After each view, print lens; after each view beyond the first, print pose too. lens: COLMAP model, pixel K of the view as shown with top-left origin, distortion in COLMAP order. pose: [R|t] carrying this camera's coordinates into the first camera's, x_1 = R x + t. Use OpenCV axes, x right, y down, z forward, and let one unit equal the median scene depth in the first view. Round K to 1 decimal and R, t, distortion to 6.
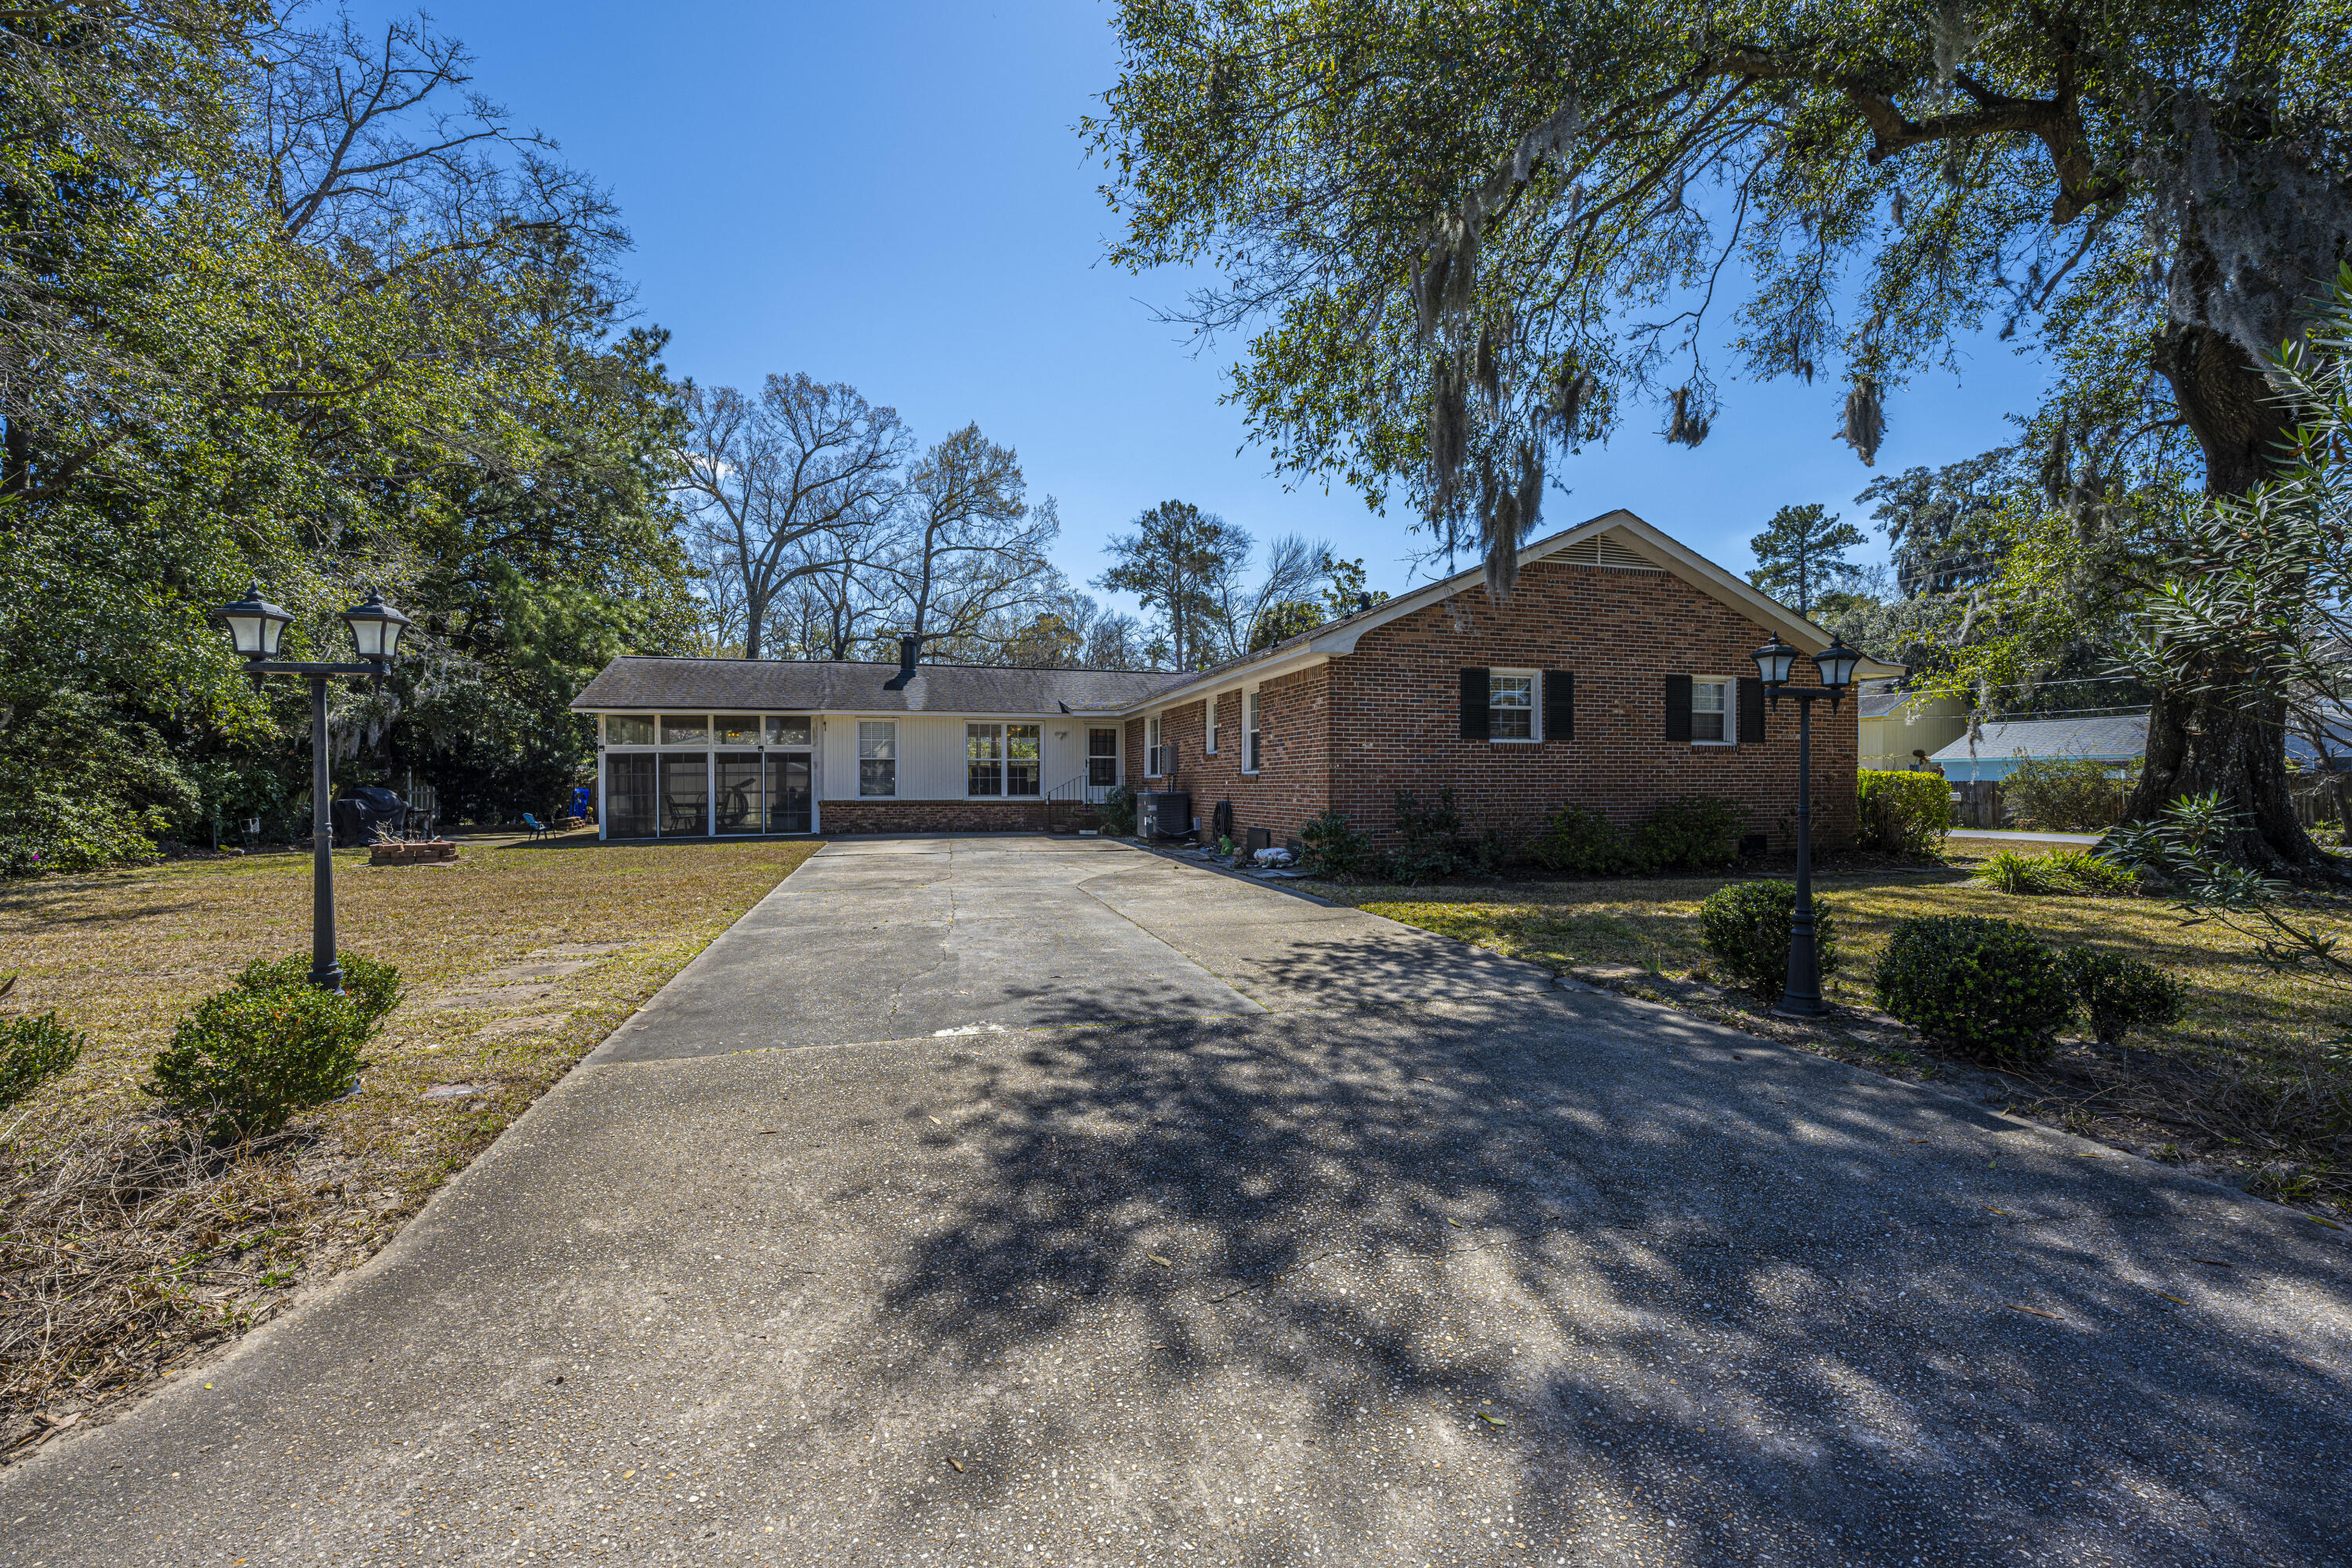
lens RADIAL K [[935.3, 0, 1176.0], [0, 935.3, 784.0], [0, 0, 1]] dist [-0.003140, -0.000182]
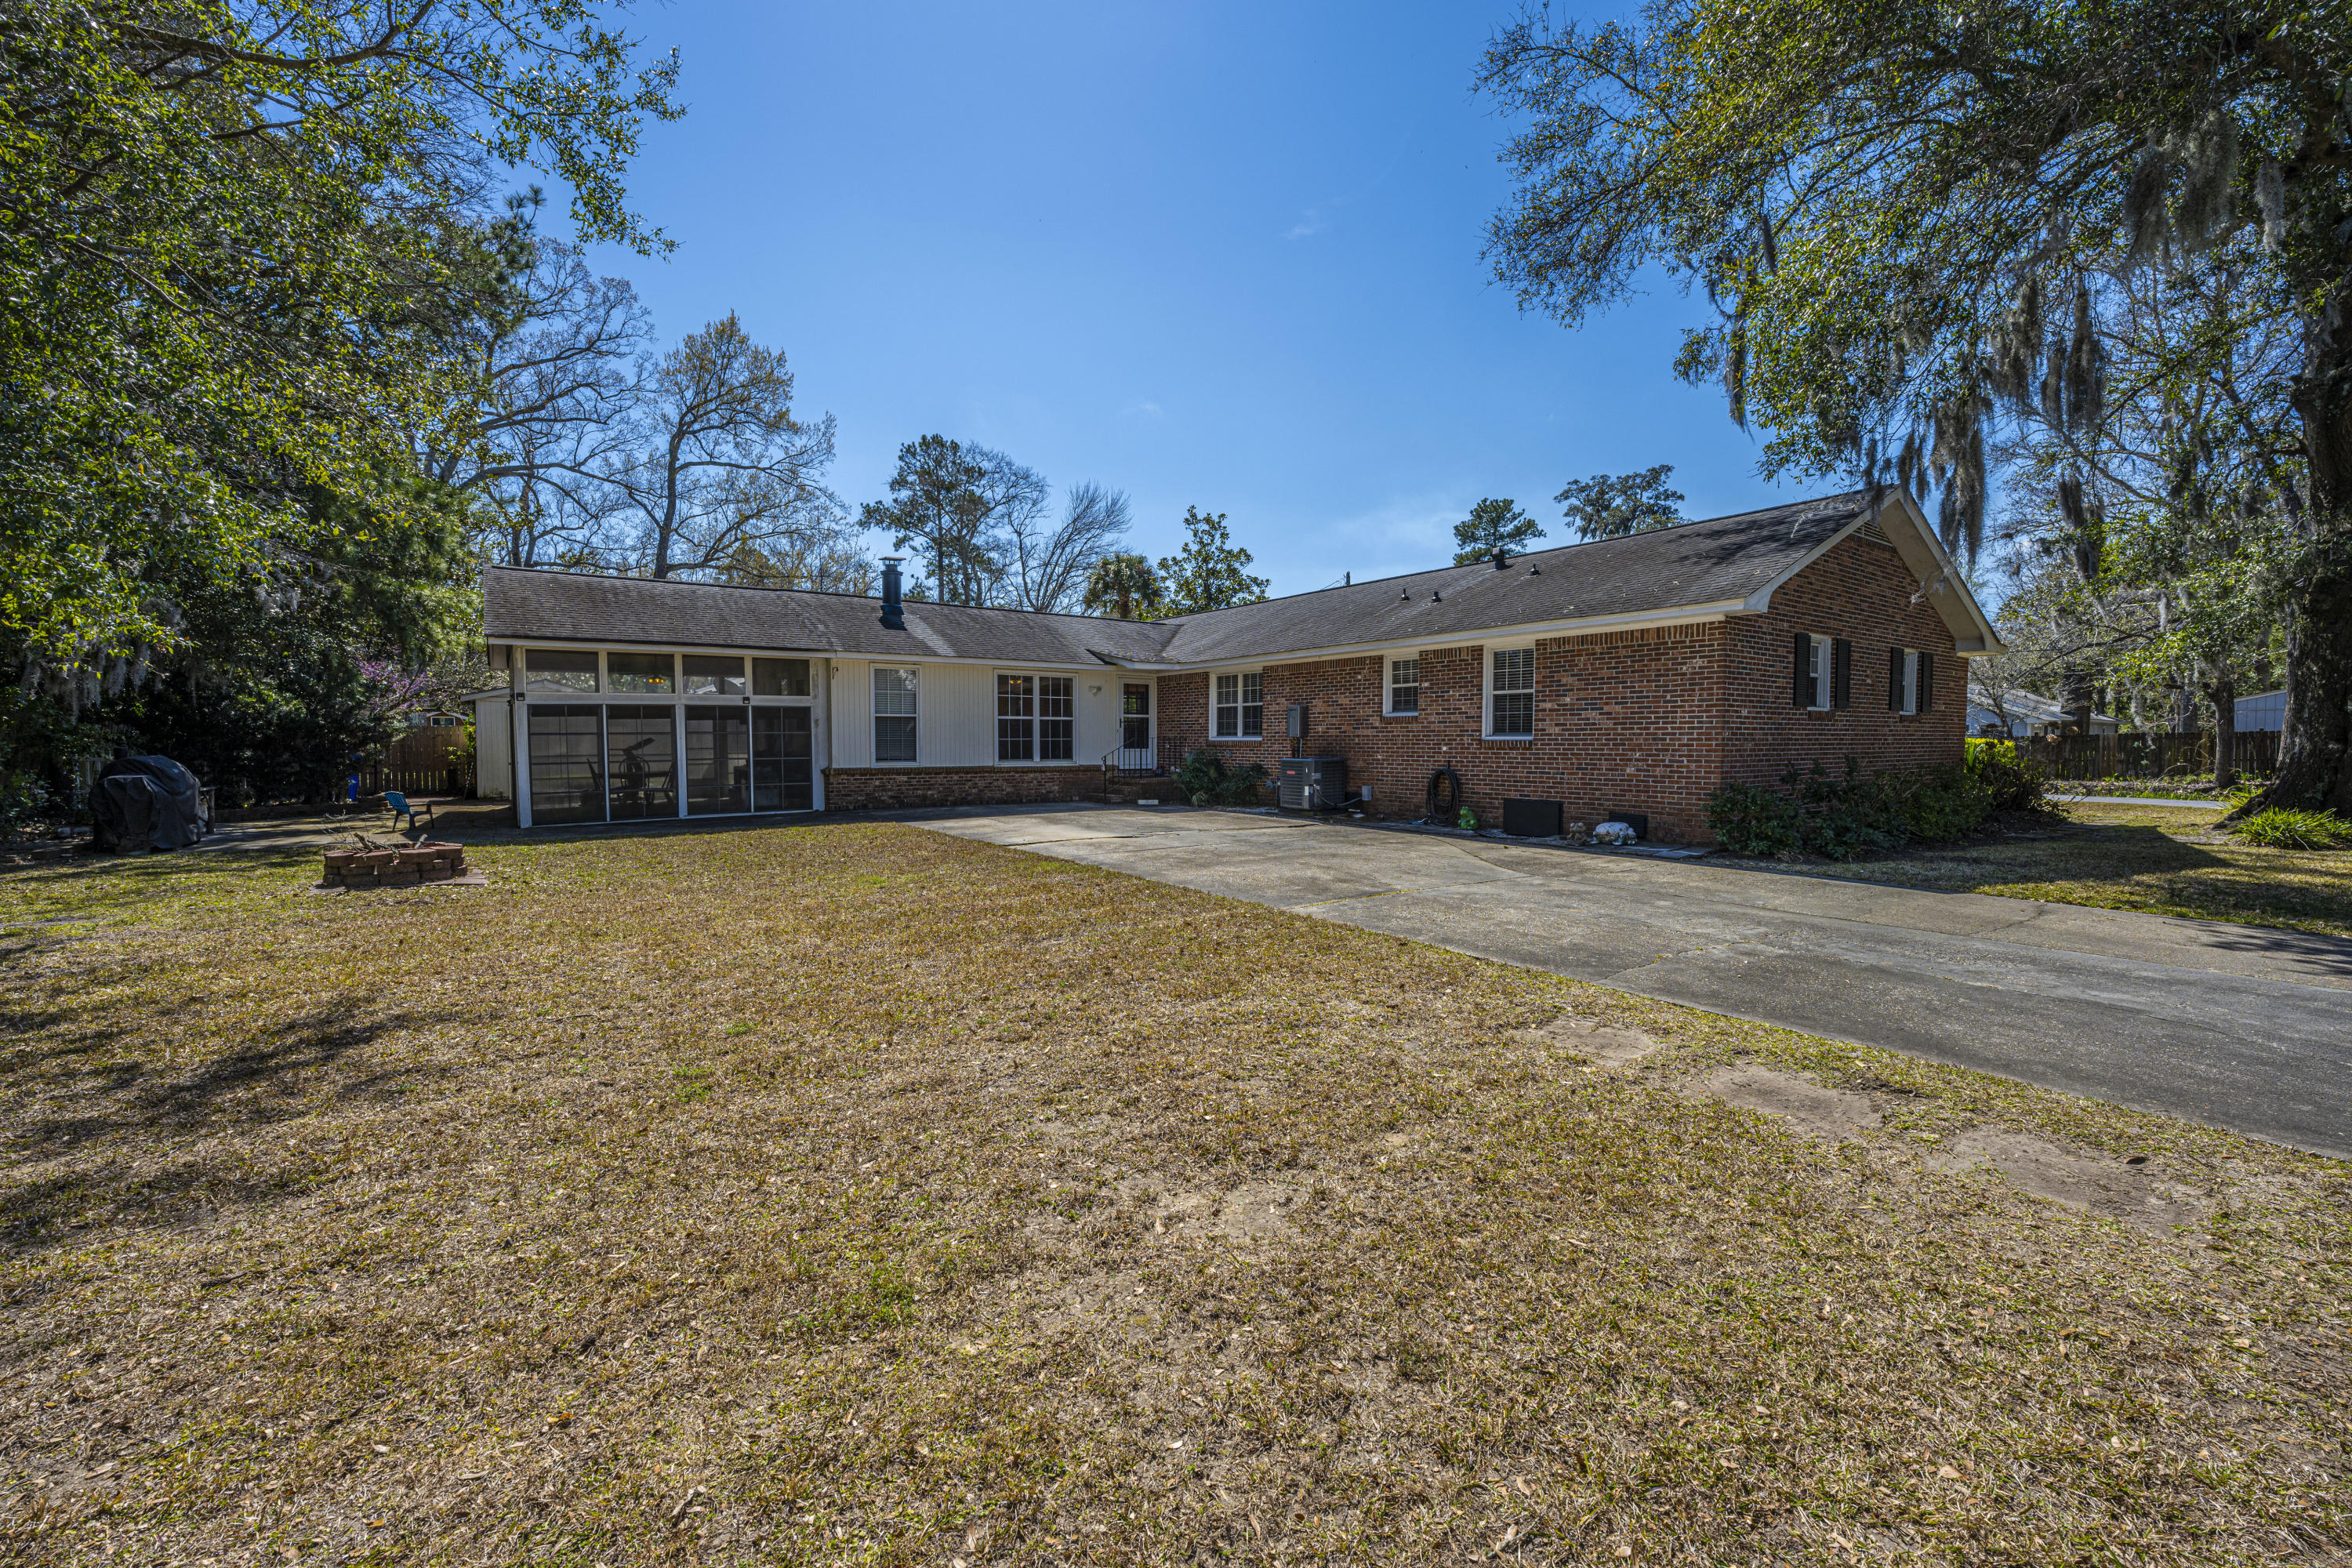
lens RADIAL K [[929.1, 0, 1186.0], [0, 929.1, 781.0], [0, 0, 1]] dist [-0.001309, 0.000042]
pose [[0.944211, -0.012216, 0.329115, -0.111011], [-0.002274, 0.999046, 0.043606, -0.002030], [-0.329334, -0.041922, 0.943282, 0.053565]]
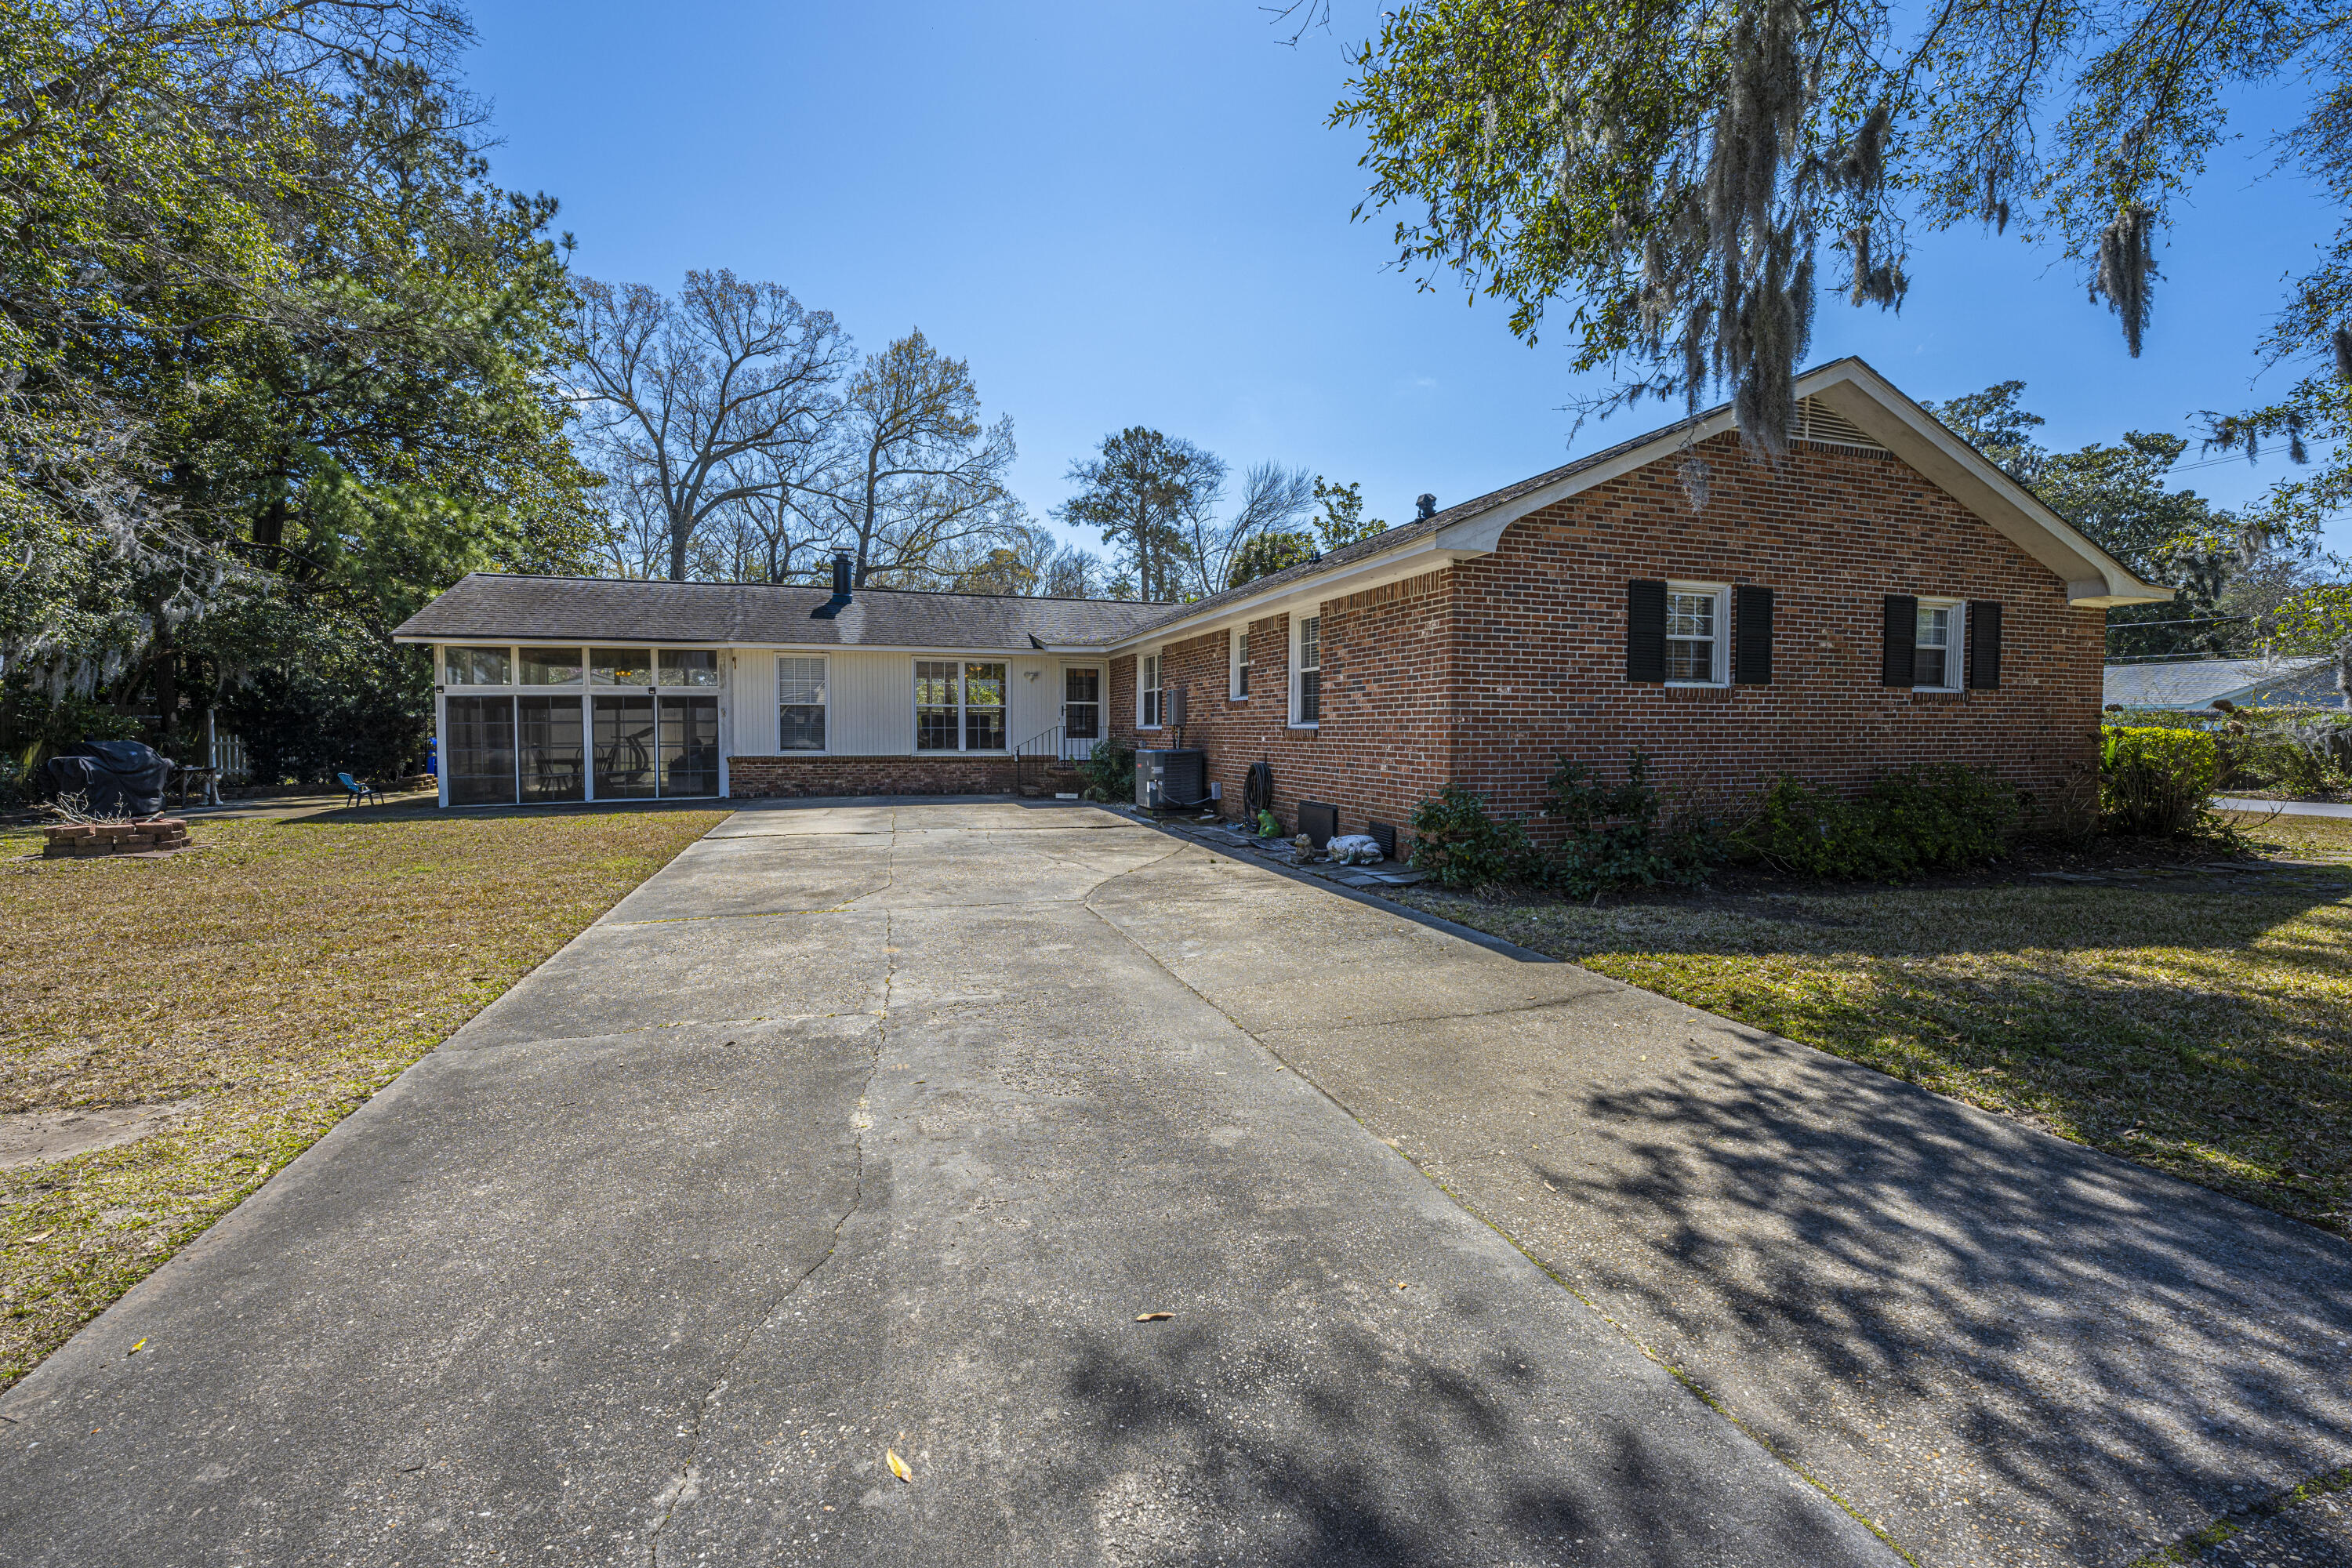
lens RADIAL K [[952.0, 0, 1172.7], [0, 952.0, 766.9], [0, 0, 1]] dist [-0.001354, -0.000111]
pose [[0.999109, 0.001563, 0.042174, -0.011837], [-0.003216, 0.999227, 0.039176, -0.002049], [-0.042080, -0.039277, 0.998342, 0.054800]]
